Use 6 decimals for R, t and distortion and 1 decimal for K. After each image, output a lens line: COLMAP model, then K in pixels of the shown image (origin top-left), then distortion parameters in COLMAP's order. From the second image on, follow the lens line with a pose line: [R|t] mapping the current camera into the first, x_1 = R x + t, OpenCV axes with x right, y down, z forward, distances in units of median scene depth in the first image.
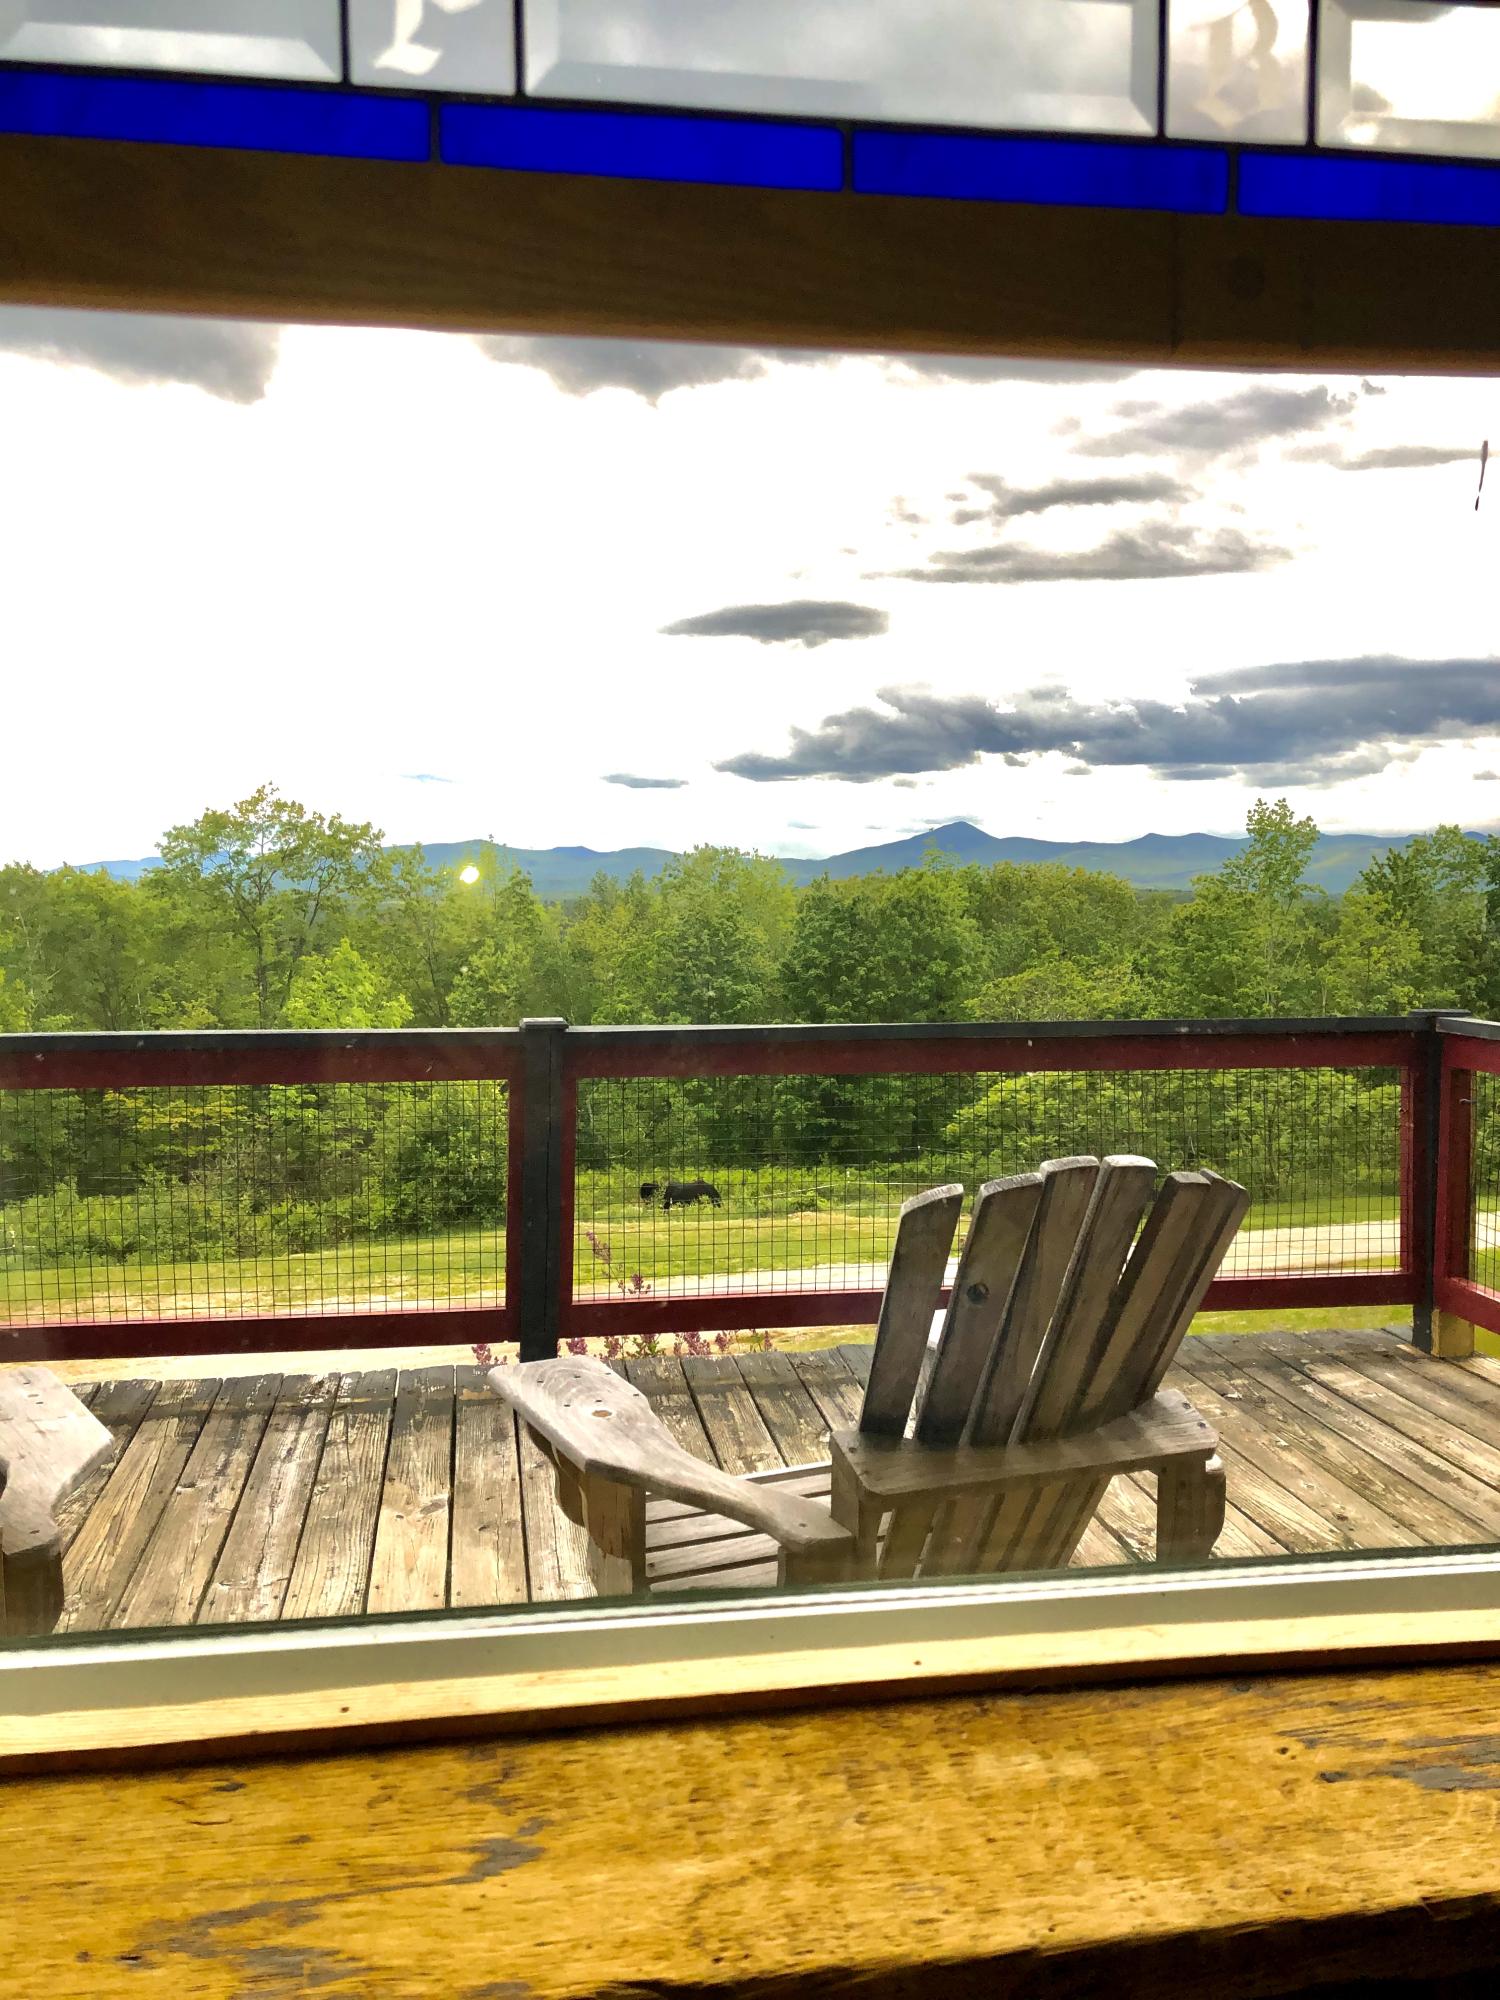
lens RADIAL K [[1659.1, 0, 745.7], [0, 1659.1, 986.3], [0, 0, 1]] dist [0.012303, -0.002652]
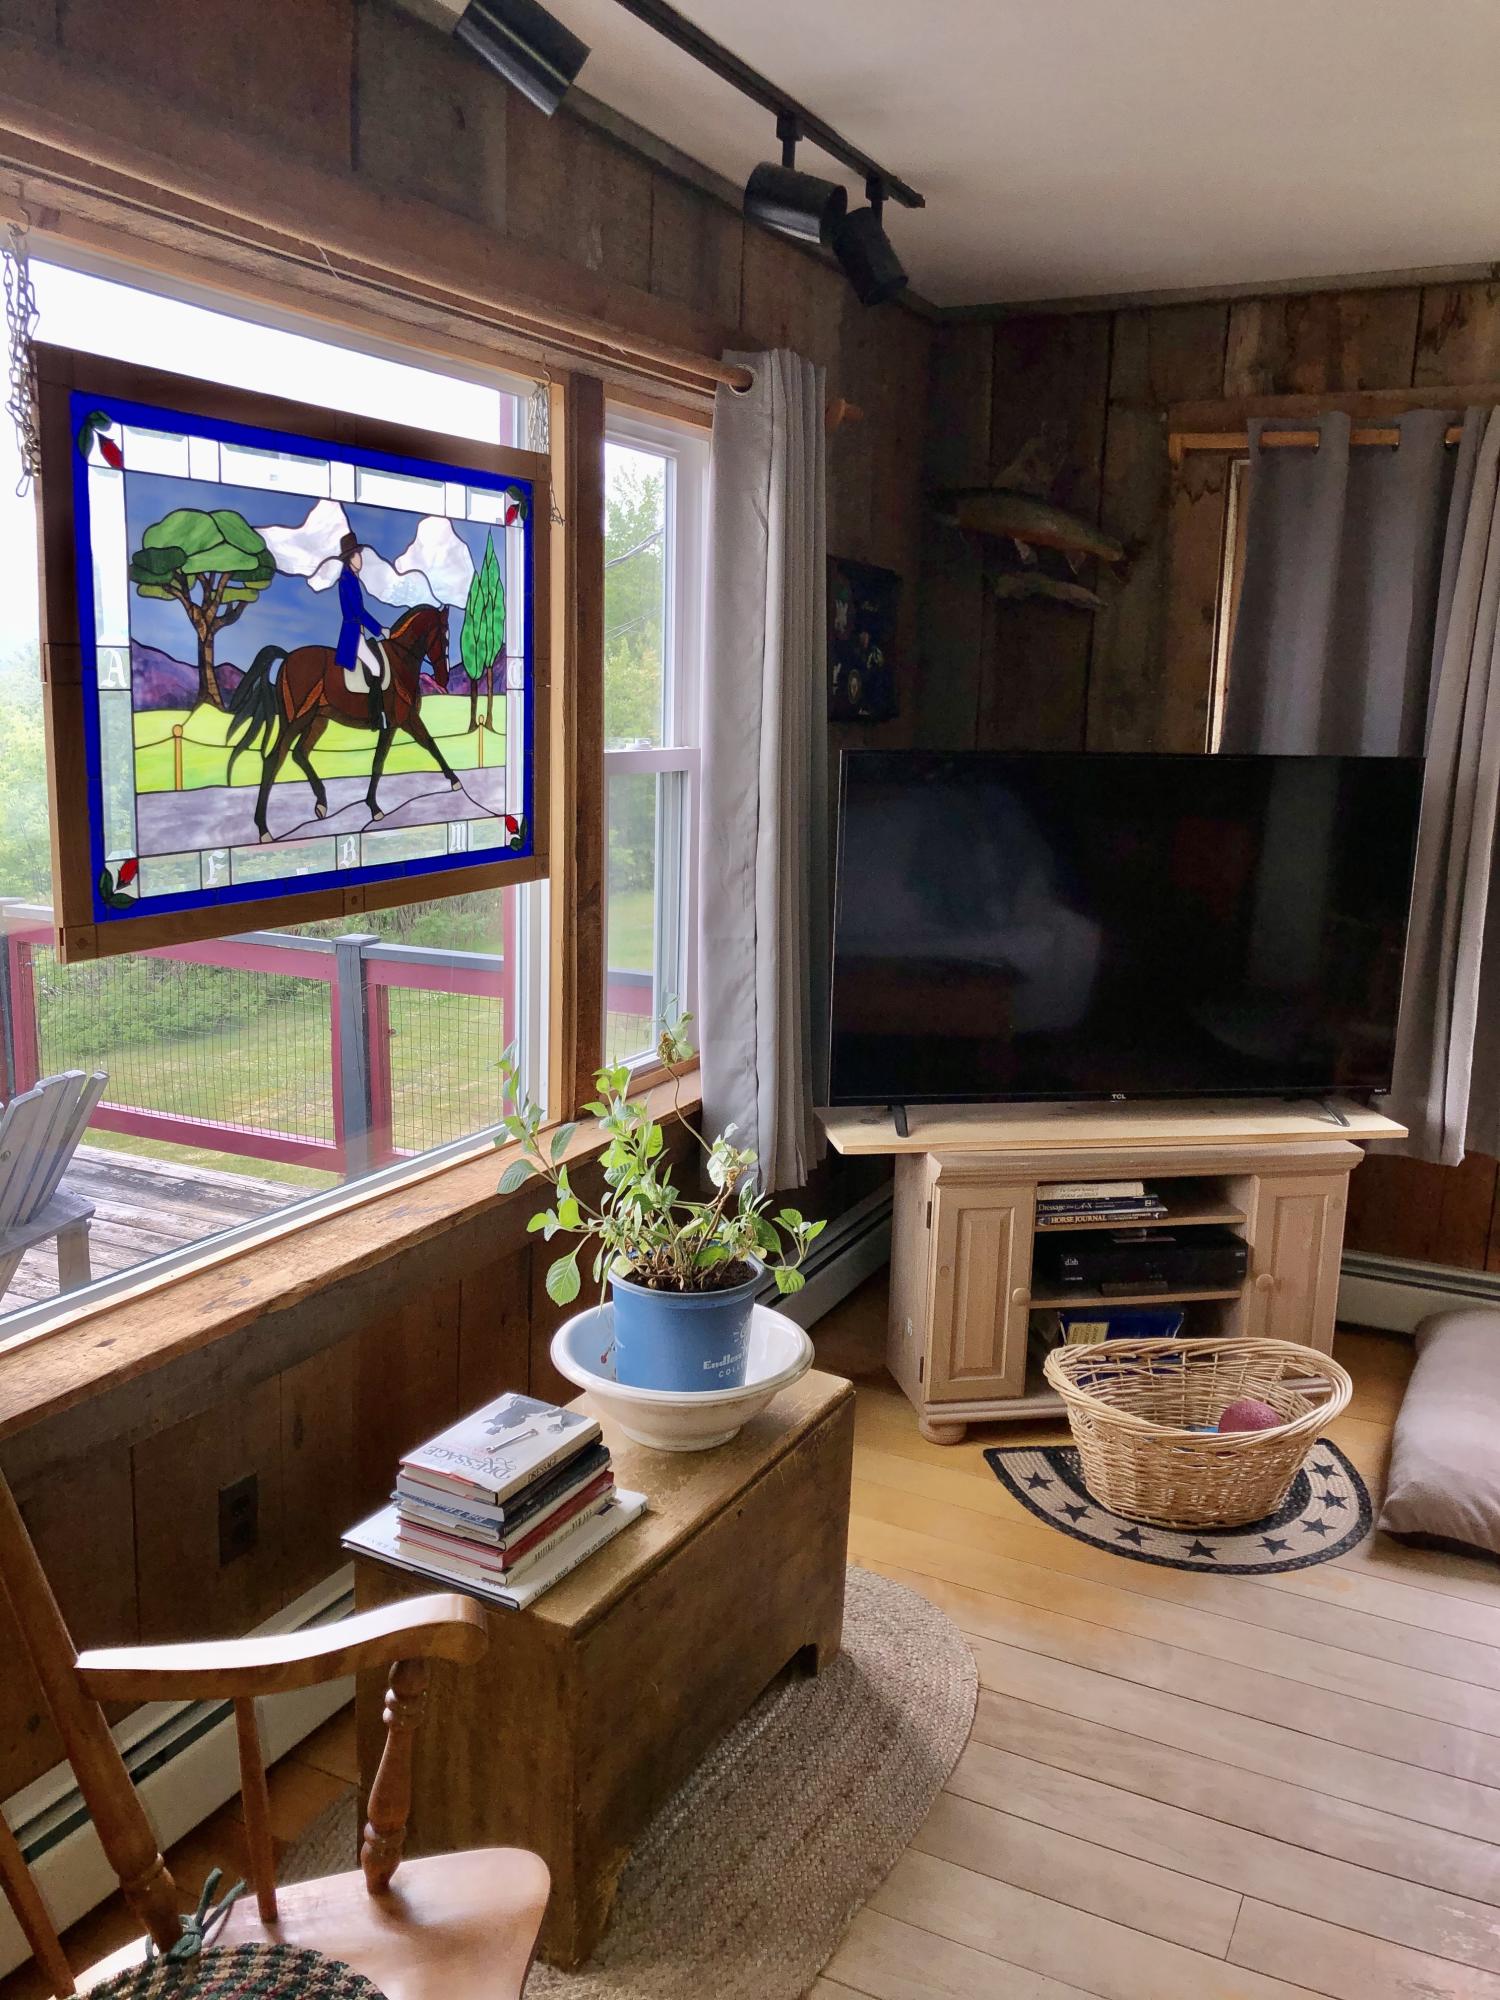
lens RADIAL K [[1626.6, 0, 747.3], [0, 1626.6, 987.9], [0, 0, 1]] dist [0.004423, -0.004528]
pose [[0.588288, -0.142930, 0.795920, -2.224043], [0.044936, 0.988513, 0.144302, -0.657169], [-0.807402, -0.049125, 0.587953, -2.102884]]
